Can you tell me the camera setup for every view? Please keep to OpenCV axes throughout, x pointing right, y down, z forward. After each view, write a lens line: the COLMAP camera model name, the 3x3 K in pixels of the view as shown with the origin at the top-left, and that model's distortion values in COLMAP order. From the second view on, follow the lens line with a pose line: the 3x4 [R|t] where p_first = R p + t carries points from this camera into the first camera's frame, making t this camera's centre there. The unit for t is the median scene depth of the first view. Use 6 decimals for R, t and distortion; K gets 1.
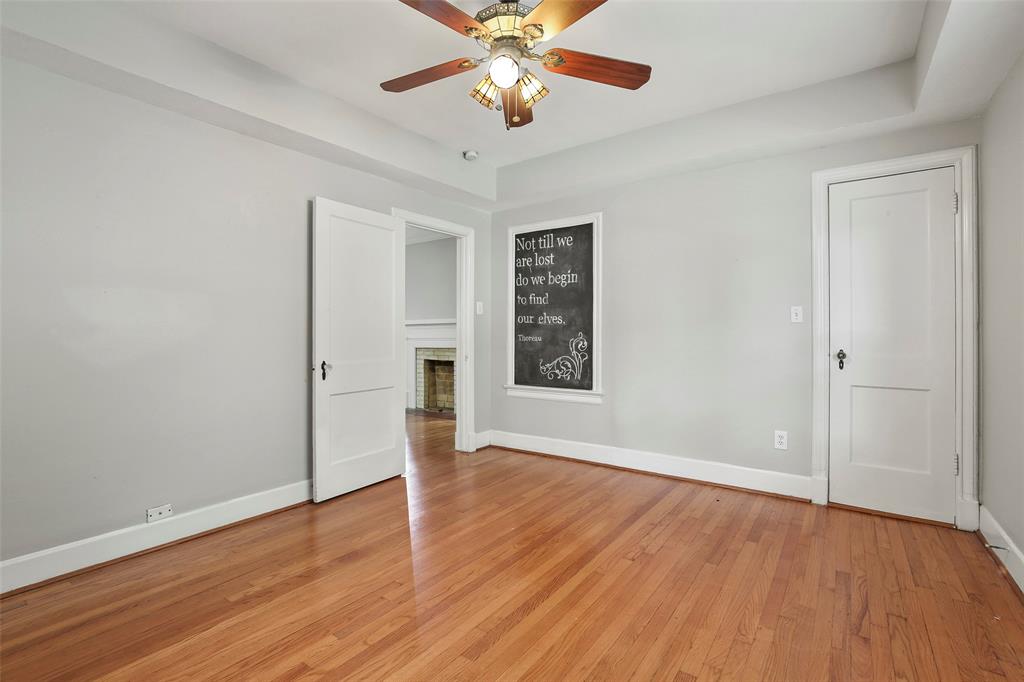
lens RADIAL K [[469.1, 0, 508.7], [0, 469.1, 333.6], [0, 0, 1]] dist [-0.013687, 0.001164]
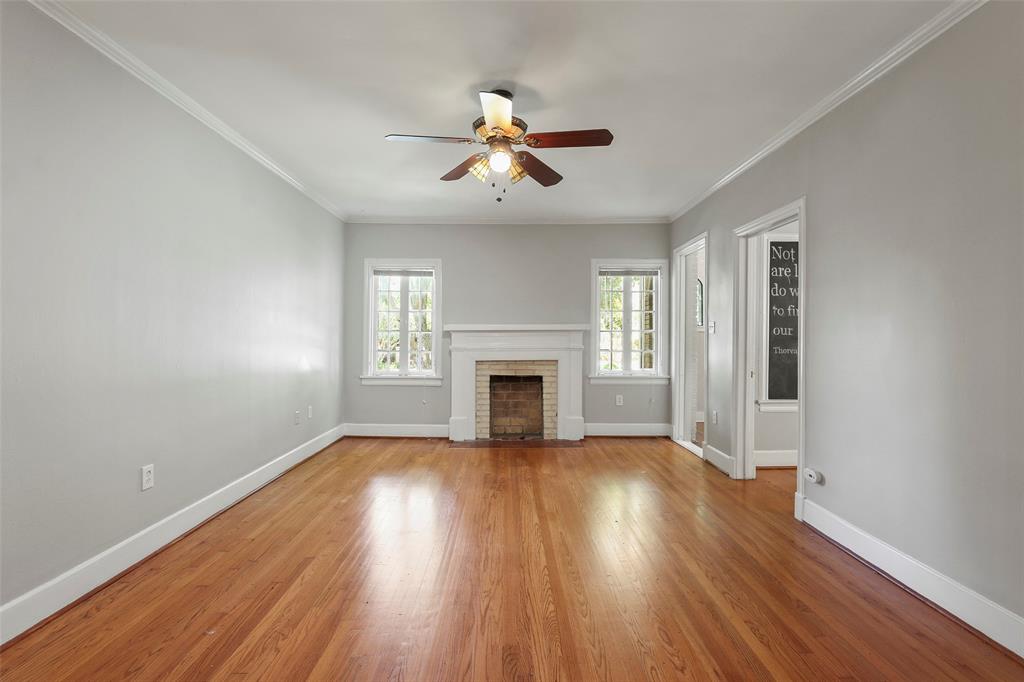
lens RADIAL K [[469.1, 0, 515.9], [0, 469.1, 335.6], [0, 0, 1]] dist [-0.013687, 0.001164]
pose [[0.811320, 0.006791, 0.584563, -0.964710], [-0.005930, 0.999977, -0.003386, -0.014582], [-0.584572, -0.000720, 0.811341, 0.535854]]
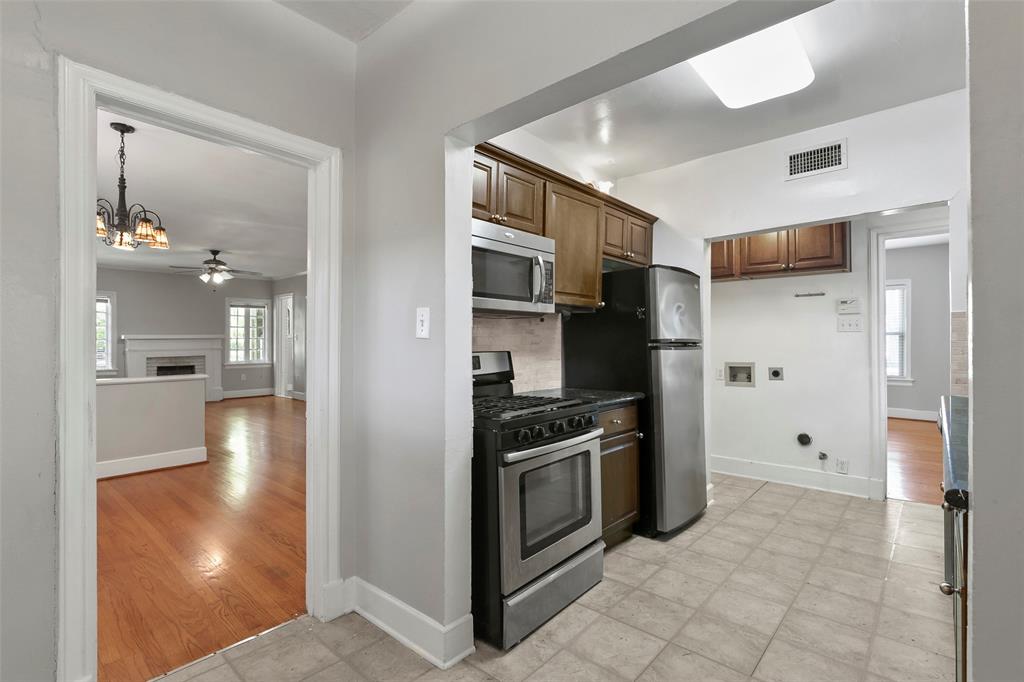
lens RADIAL K [[469.1, 0, 505.4], [0, 469.1, 342.1], [0, 0, 1]] dist [-0.013687, 0.001164]
pose [[0.125101, -0.004613, 0.992133, -2.092597], [0.001652, 0.999989, 0.004441, -0.024248], [-0.992143, 0.001084, 0.125107, -0.149719]]
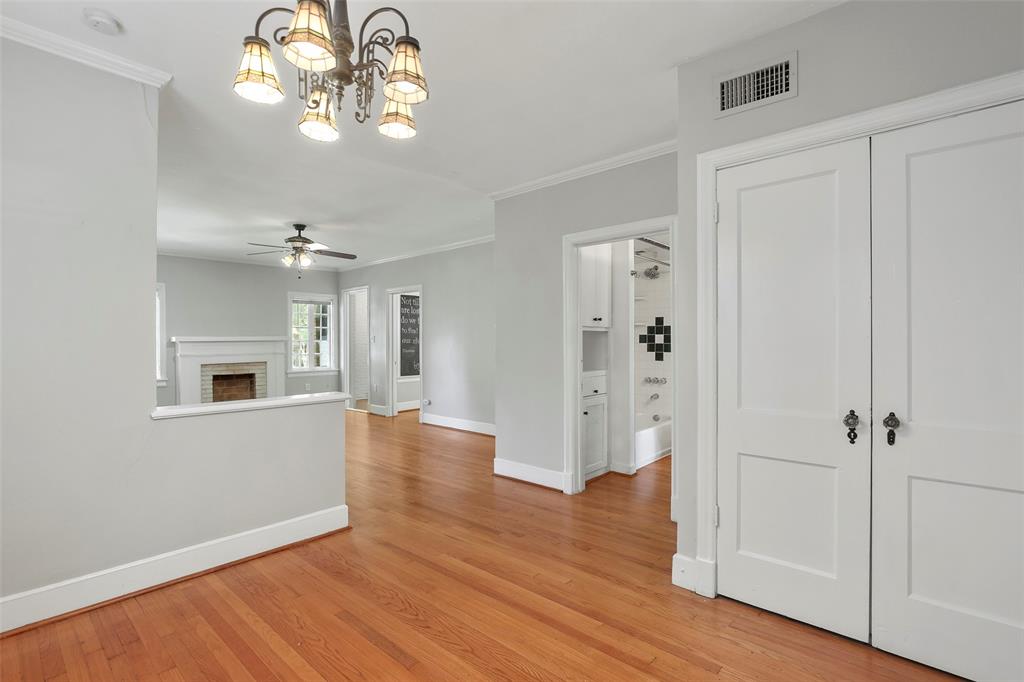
lens RADIAL K [[469.1, 0, 493.6], [0, 469.1, 347.7], [0, 0, 1]] dist [-0.013687, 0.001164]
pose [[0.158000, -0.010205, 0.987386, -1.759708], [0.006869, 0.999934, 0.009236, -0.018060], [-0.987415, 0.005323, 0.158059, 0.351408]]
